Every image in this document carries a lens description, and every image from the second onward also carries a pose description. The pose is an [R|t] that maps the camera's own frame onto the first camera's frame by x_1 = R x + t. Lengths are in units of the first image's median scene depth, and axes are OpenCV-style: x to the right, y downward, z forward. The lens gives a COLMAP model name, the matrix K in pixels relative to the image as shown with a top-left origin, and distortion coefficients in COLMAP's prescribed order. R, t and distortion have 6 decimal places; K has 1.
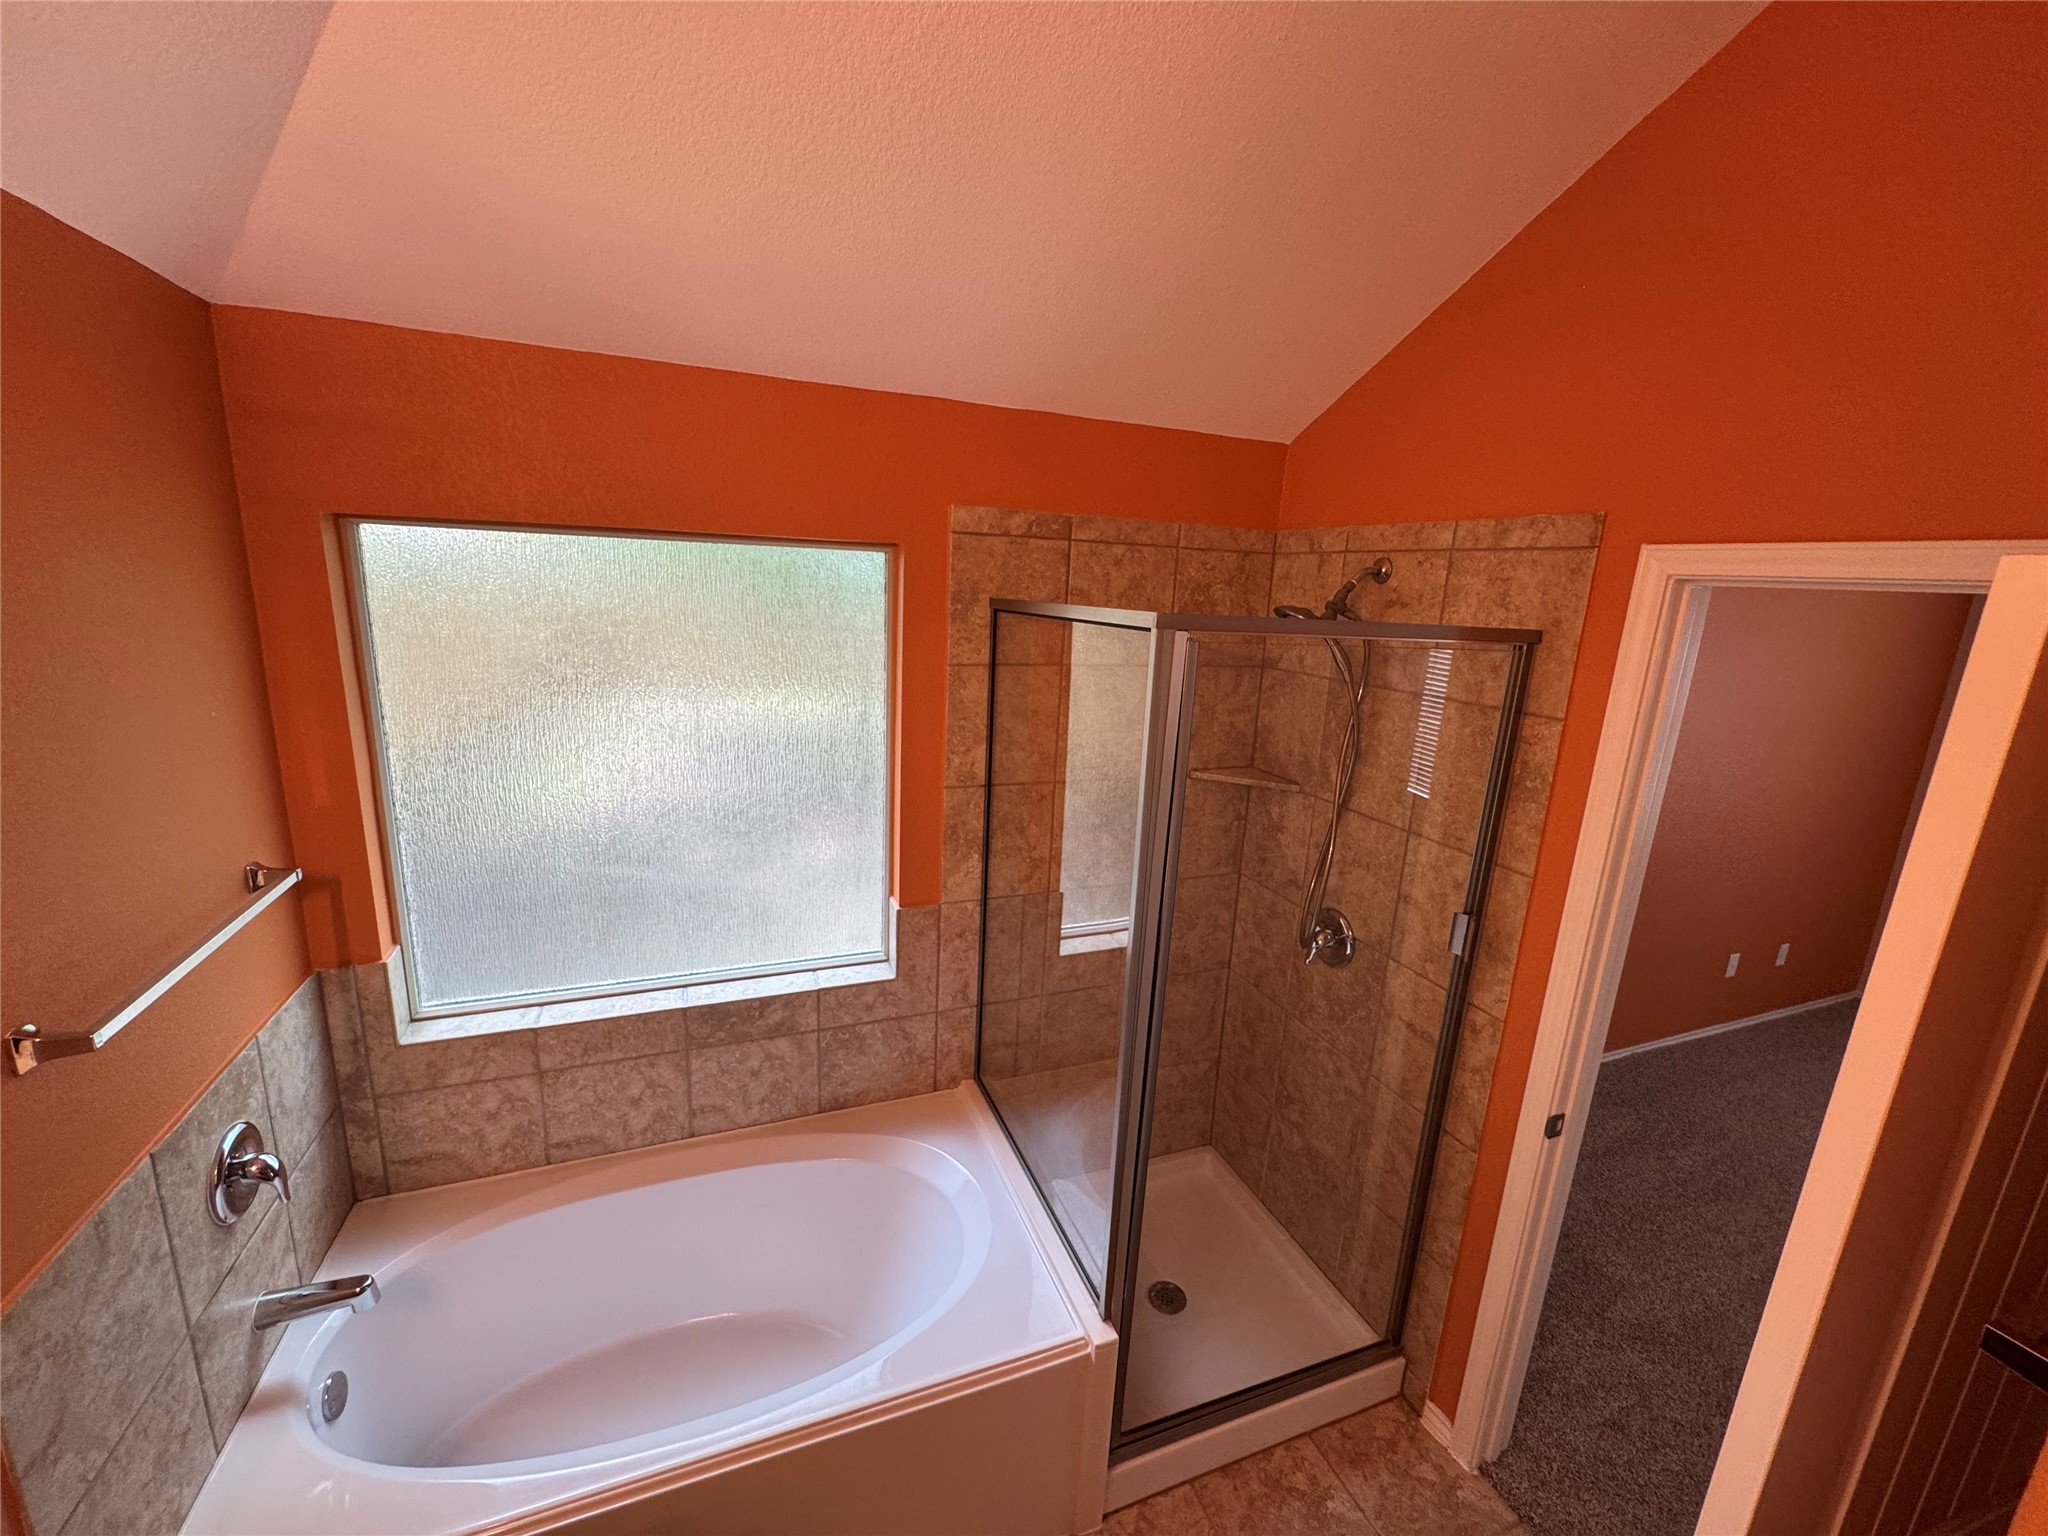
lens RADIAL K [[824.2, 0, 1021.1], [0, 824.2, 772.5], [0, 0, 1]] dist [-0.000137, 0.000151]
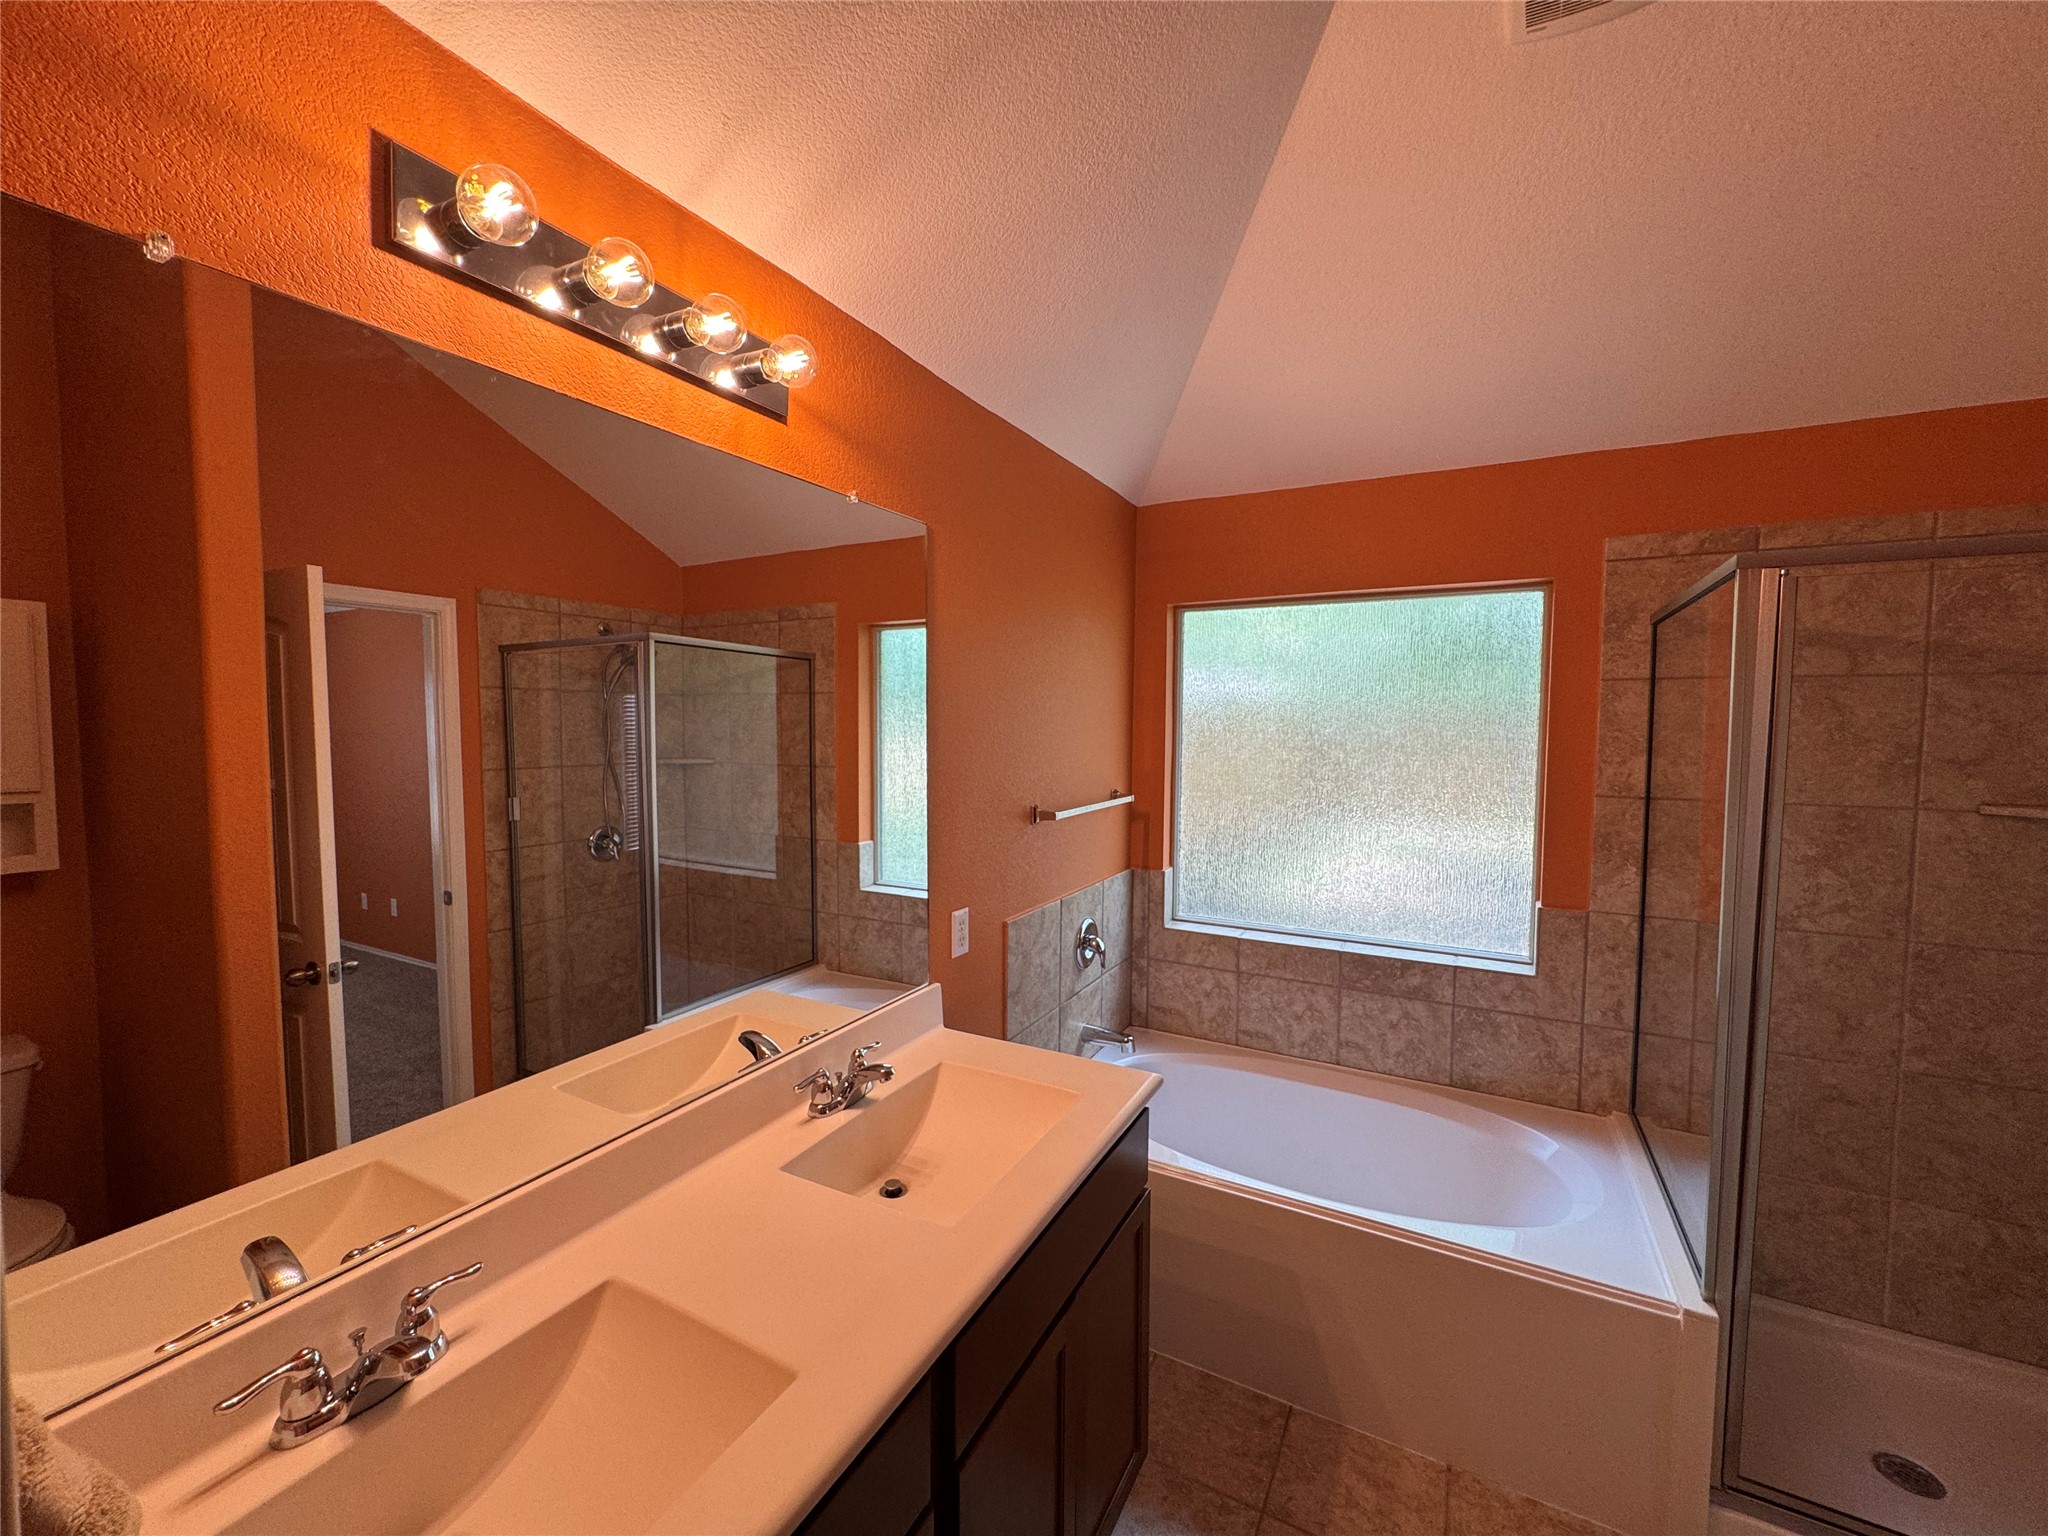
lens RADIAL K [[824.2, 0, 1022.4], [0, 824.2, 767.9], [0, 0, 1]] dist [-0.000137, 0.000151]
pose [[0.646425, 0.005738, -0.762956, 0.246833], [-0.152176, 0.980850, -0.121557, 0.230675], [0.747648, 0.194681, 0.634919, -0.242770]]
